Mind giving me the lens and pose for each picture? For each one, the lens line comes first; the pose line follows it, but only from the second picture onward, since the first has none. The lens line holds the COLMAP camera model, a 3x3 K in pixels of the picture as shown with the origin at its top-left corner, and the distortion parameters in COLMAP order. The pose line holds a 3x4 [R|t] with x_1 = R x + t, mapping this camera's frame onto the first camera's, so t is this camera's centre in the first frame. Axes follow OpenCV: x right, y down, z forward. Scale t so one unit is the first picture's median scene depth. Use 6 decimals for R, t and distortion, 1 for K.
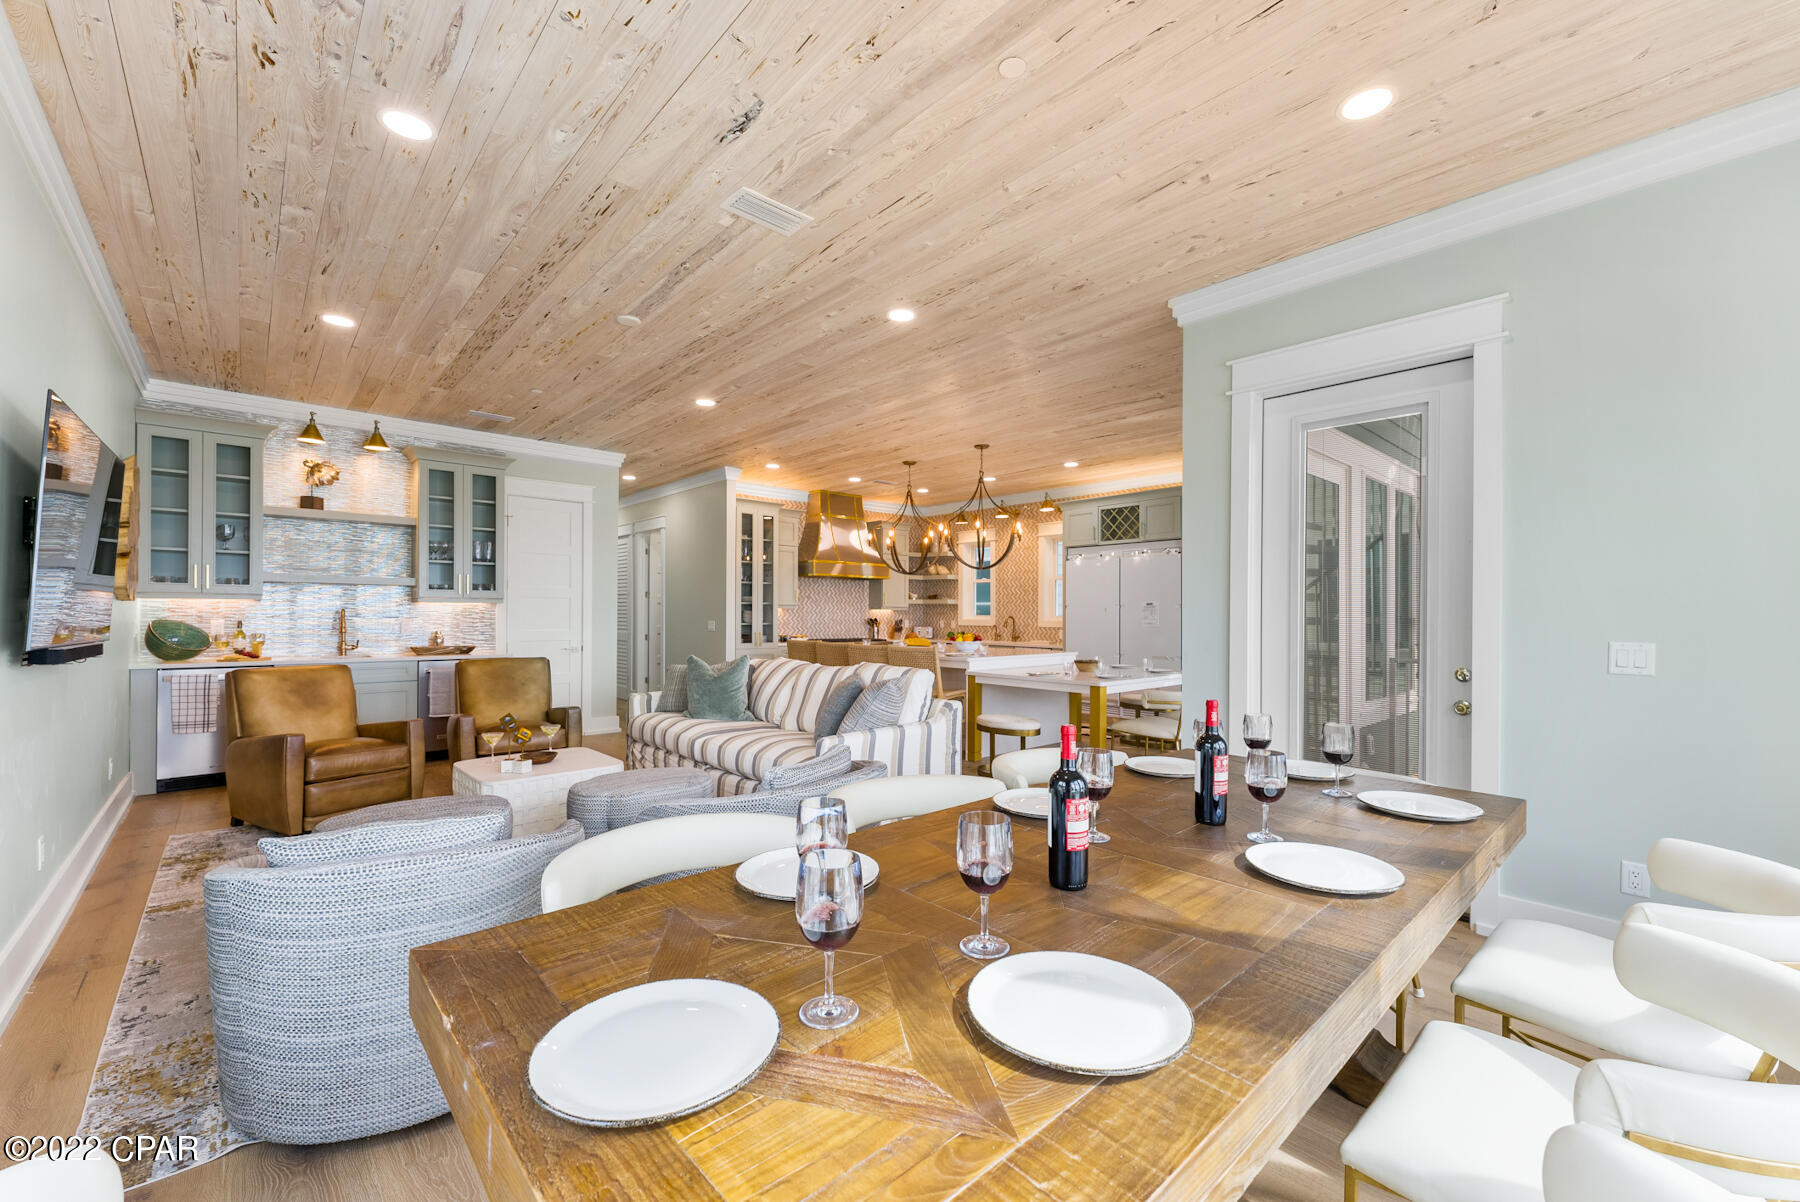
lens RADIAL K [[727.1, 0, 900.5], [0, 727.1, 614.9], [0, 0, 1]] dist [-0.000090, -0.000012]
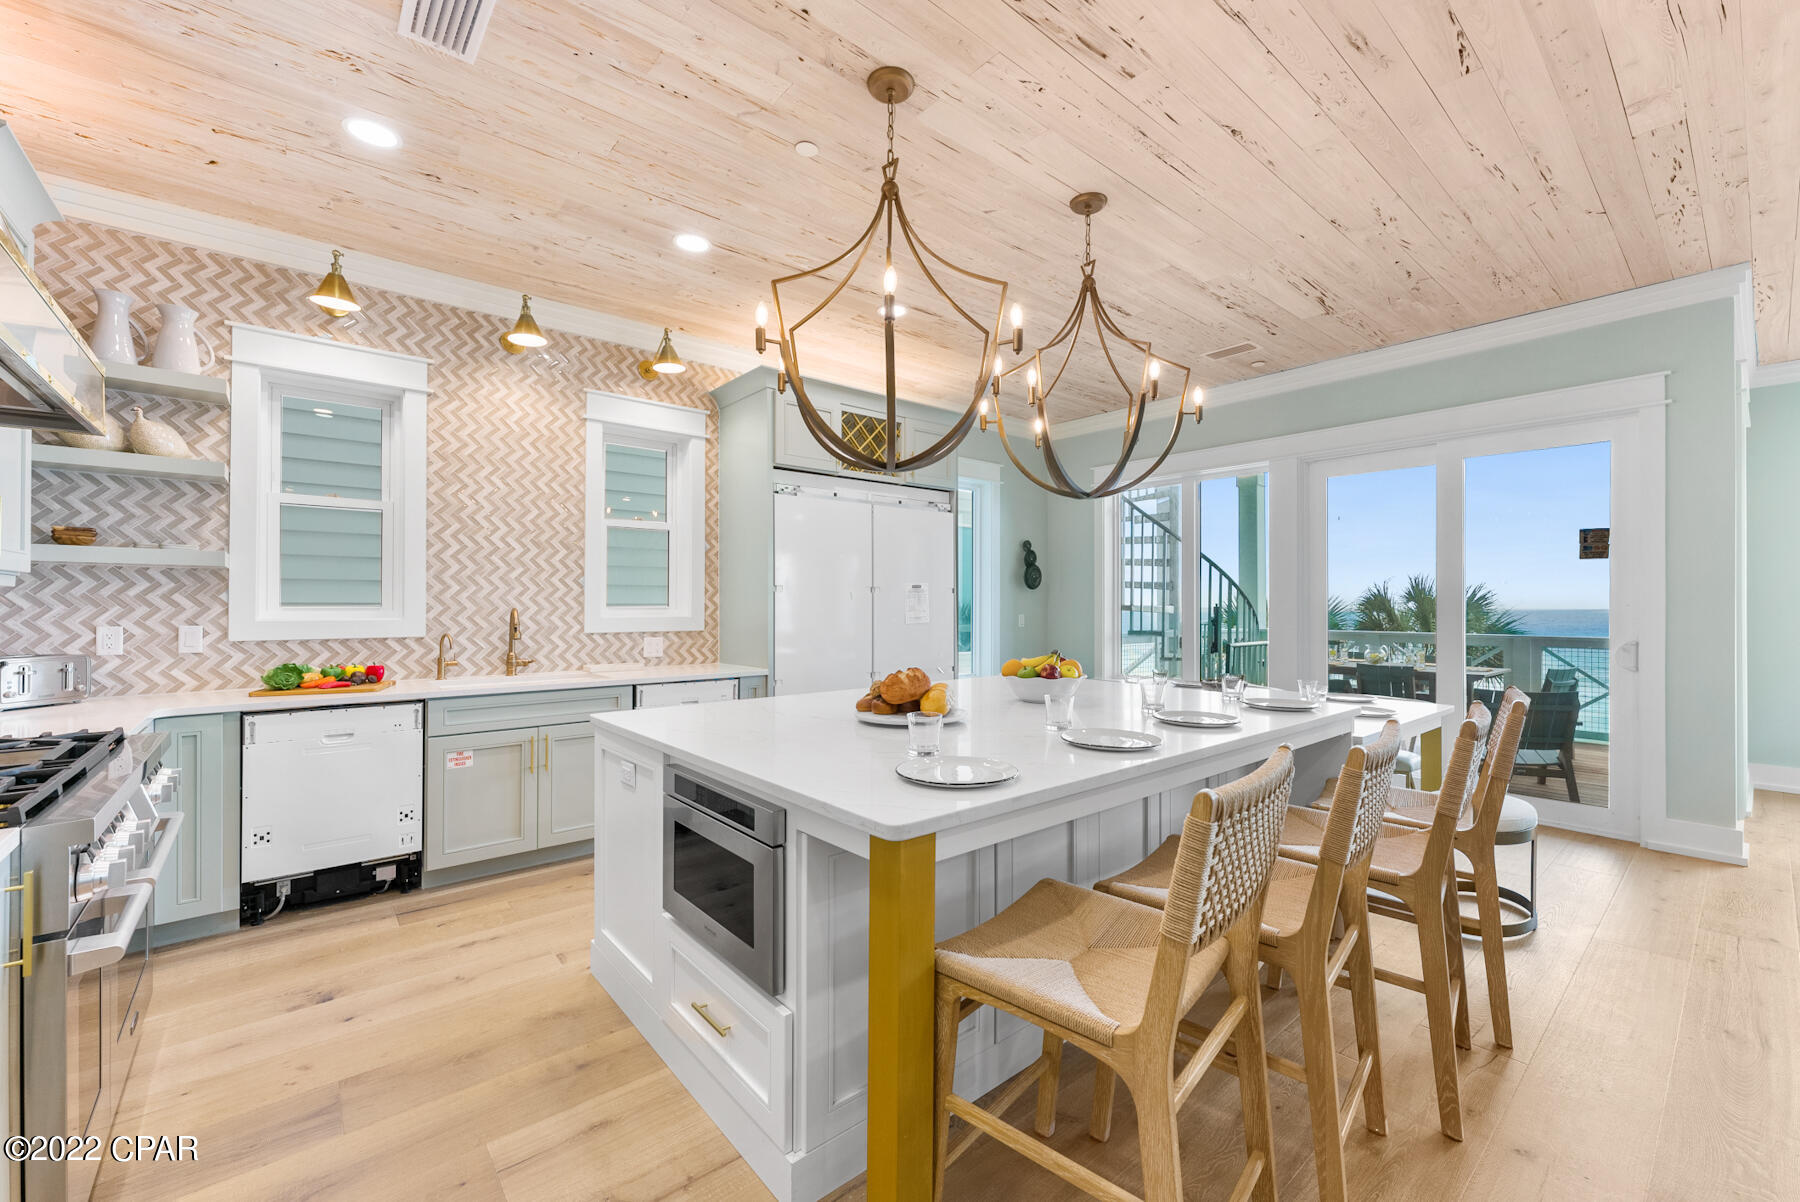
lens RADIAL K [[723.7, 0, 901.9], [0, 723.7, 601.8], [0, 0, 1]] dist [-0.000477, -0.000050]
pose [[0.034708, -0.003222, 0.999392, -0.234469], [-0.000454, 0.999995, 0.003239, -0.003086], [-0.999397, -0.000567, 0.034707, 0.827489]]
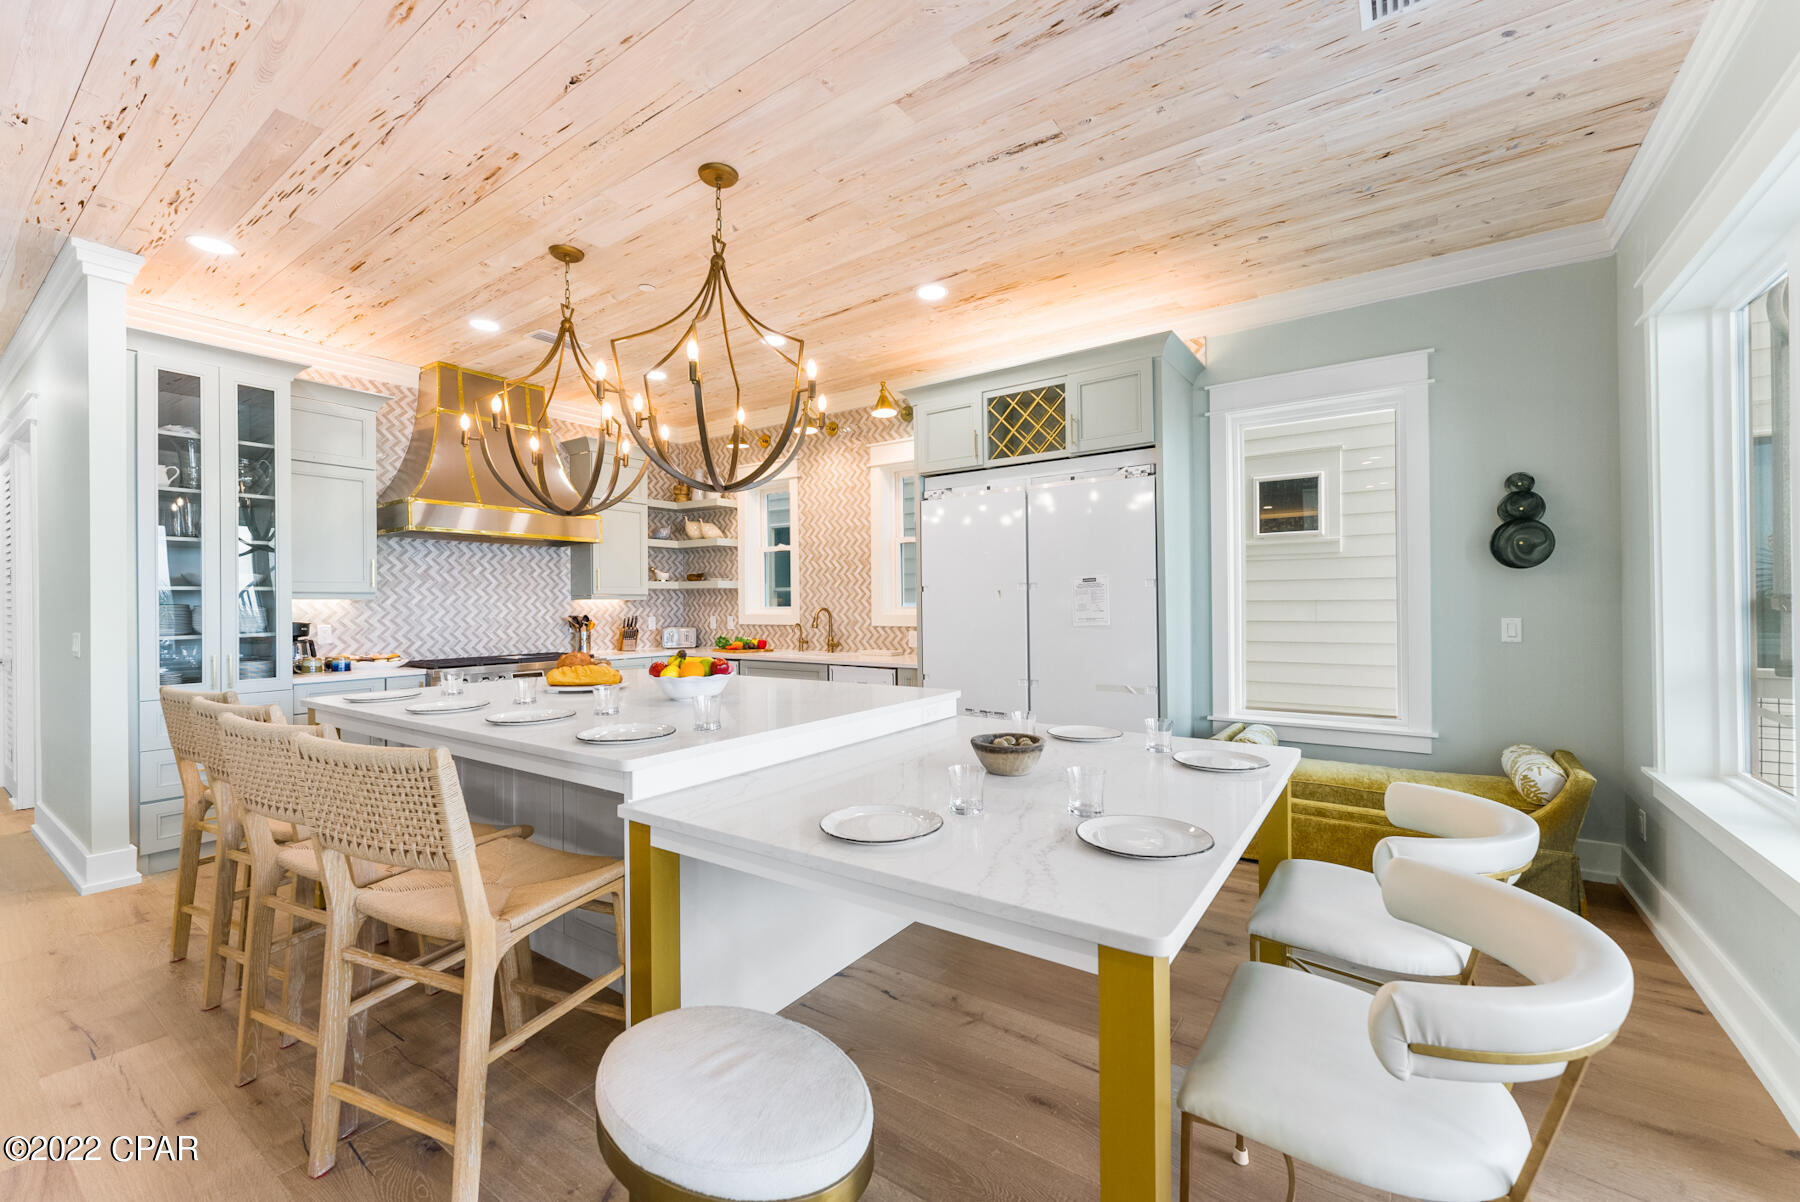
lens RADIAL K [[723.7, 0, 901.9], [0, 723.7, 601.8], [0, 0, 1]] dist [-0.000477, -0.000050]
pose [[0.974697, -0.015430, 0.222995, 0.088606], [0.016220, 0.999867, -0.001714, -0.000873], [-0.222939, 0.005287, 0.974818, 0.455112]]
